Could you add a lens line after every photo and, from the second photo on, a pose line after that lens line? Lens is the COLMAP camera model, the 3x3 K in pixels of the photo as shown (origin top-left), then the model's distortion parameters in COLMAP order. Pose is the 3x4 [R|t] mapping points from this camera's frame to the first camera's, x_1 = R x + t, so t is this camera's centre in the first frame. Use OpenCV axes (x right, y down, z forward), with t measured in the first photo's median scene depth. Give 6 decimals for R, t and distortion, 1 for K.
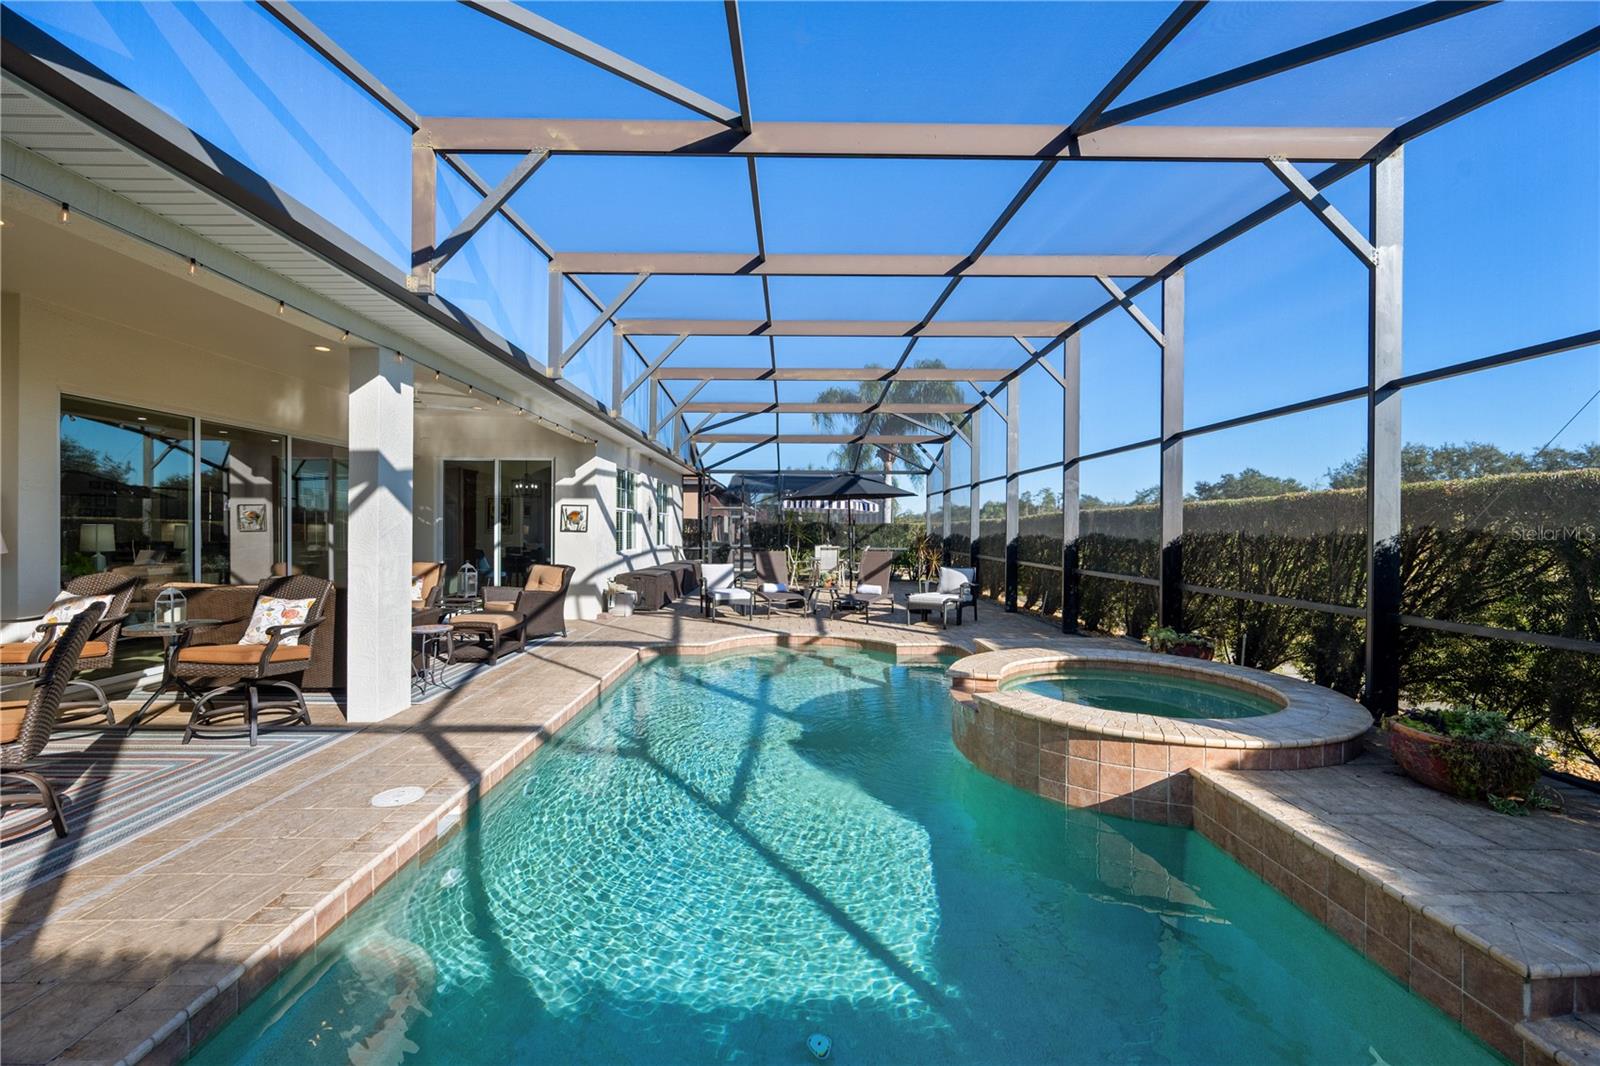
lens RADIAL K [[641.9, 0, 800.0], [0, 641.9, 533.0], [0, 0, 1]] dist [0.000087, 0.000018]
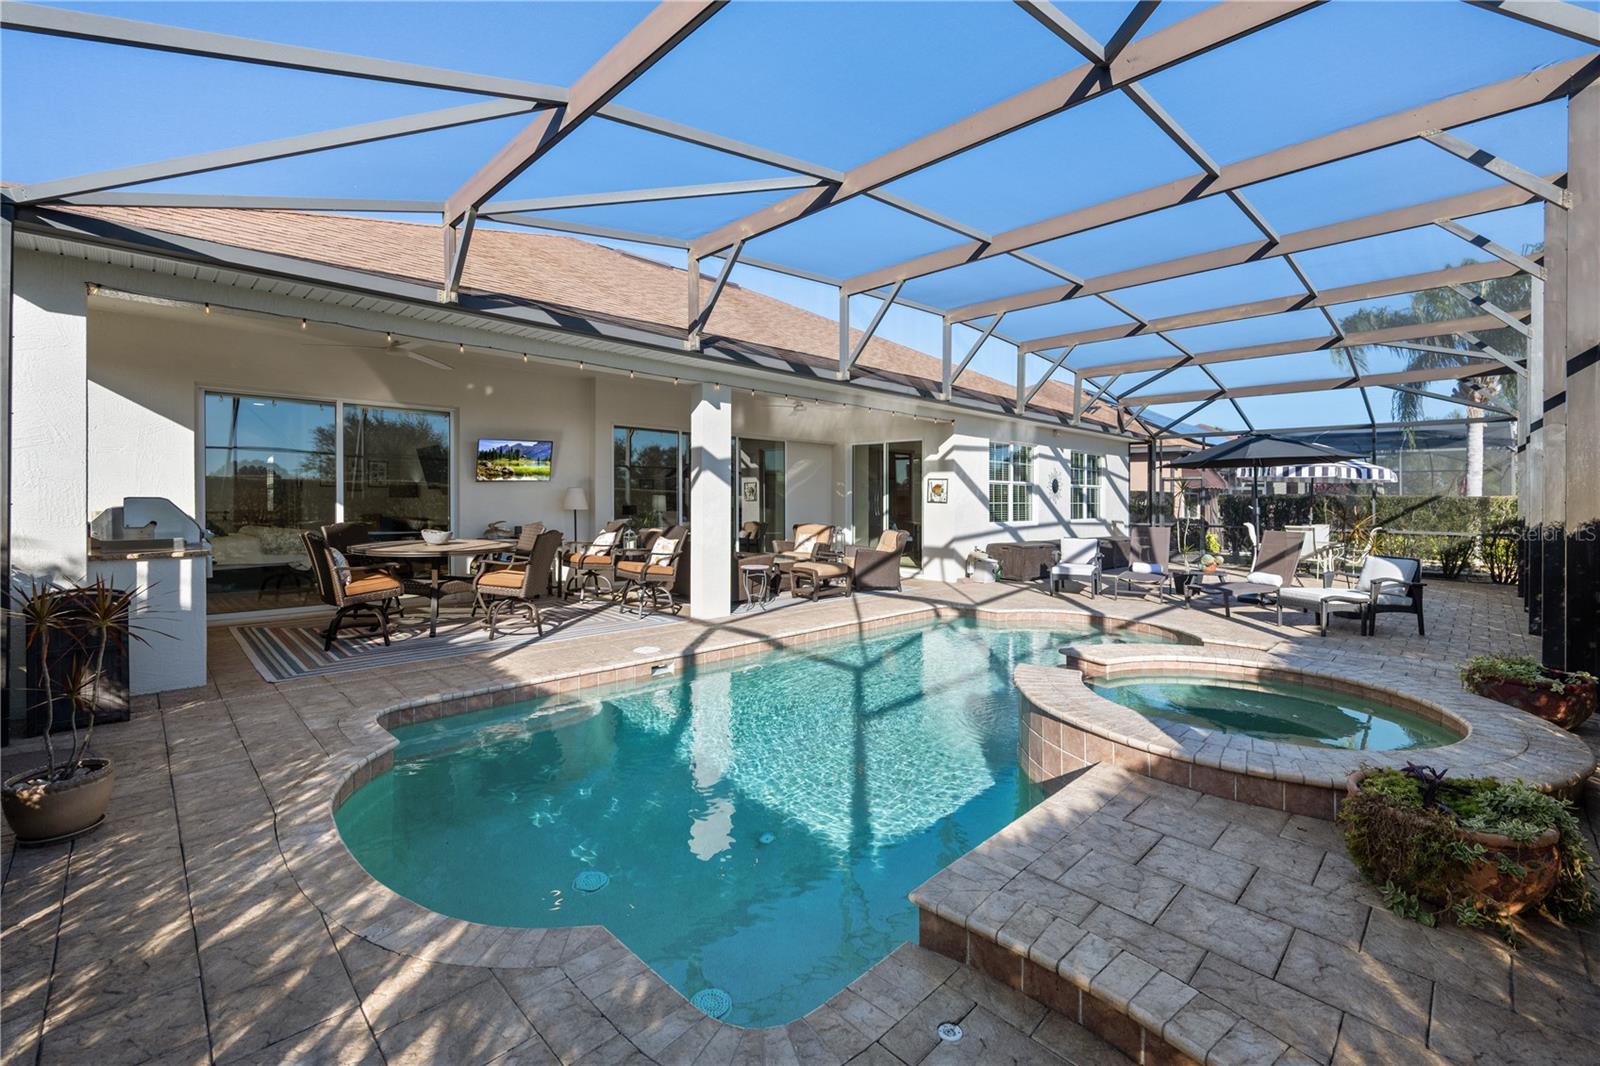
lens RADIAL K [[673.7, 0, 799.9], [0, 673.7, 506.8], [0, 0, 1]] dist [-0.000223, -0.000074]
pose [[0.692145, 0.012231, -0.721654, 0.331495], [-0.012515, 0.999909, 0.004944, 0.002869], [0.721650, 0.005610, 0.692236, 0.011488]]
